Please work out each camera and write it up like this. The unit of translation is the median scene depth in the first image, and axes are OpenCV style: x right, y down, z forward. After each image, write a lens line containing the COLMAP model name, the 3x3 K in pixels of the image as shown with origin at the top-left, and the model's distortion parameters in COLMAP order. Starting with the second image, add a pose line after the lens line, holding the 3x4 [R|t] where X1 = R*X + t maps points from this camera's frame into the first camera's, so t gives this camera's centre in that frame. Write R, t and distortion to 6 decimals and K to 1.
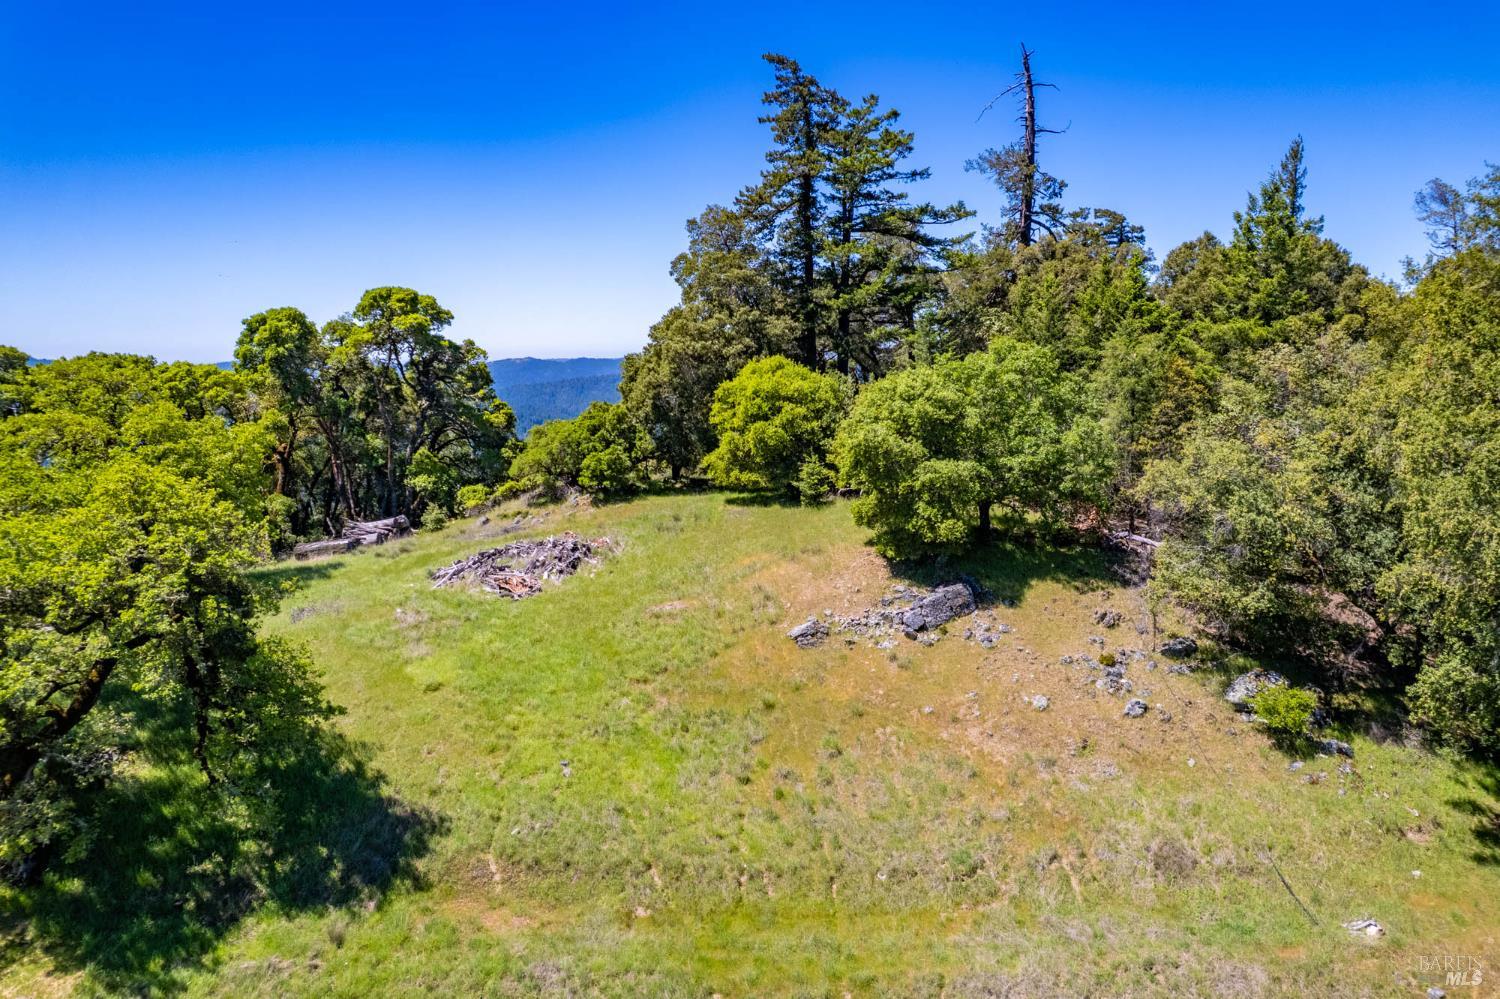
lens RADIAL K [[1099.8, 0, 751.0], [0, 1099.8, 499.3], [0, 0, 1]] dist [-0.006169, -0.000680]
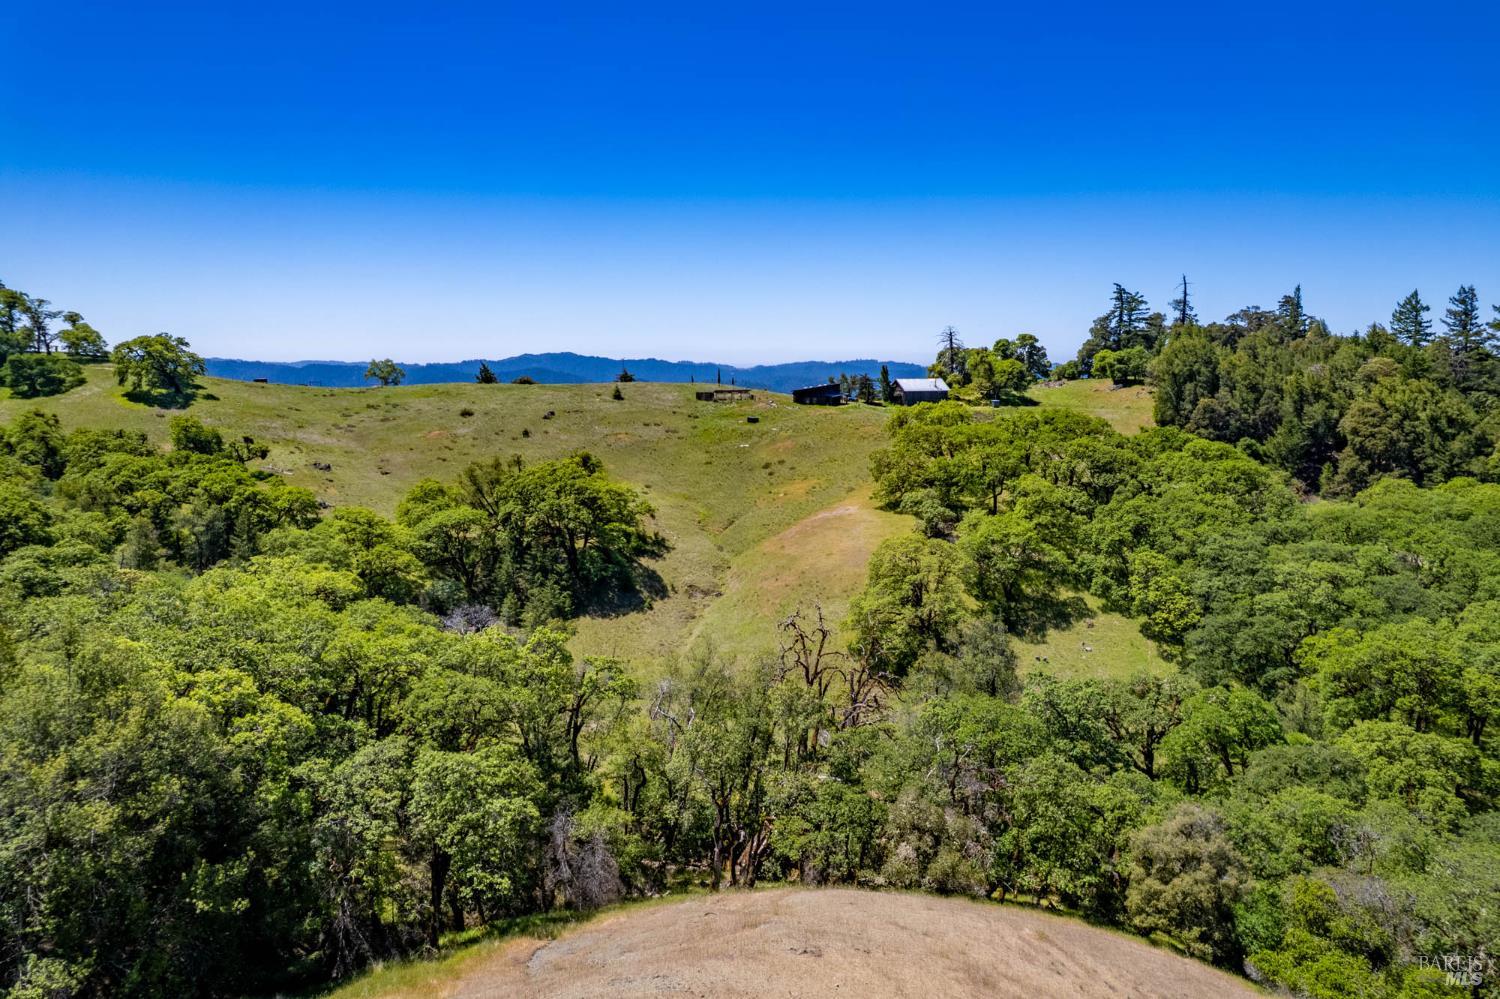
lens RADIAL K [[1099.8, 0, 751.1], [0, 1099.8, 499.5], [0, 0, 1]] dist [-0.006169, -0.000680]
pose [[0.893682, 0.064479, -0.444044, 0.742247], [-0.064719, 0.997796, 0.014635, 0.513327], [0.444009, 0.015659, 0.895885, -3.693958]]
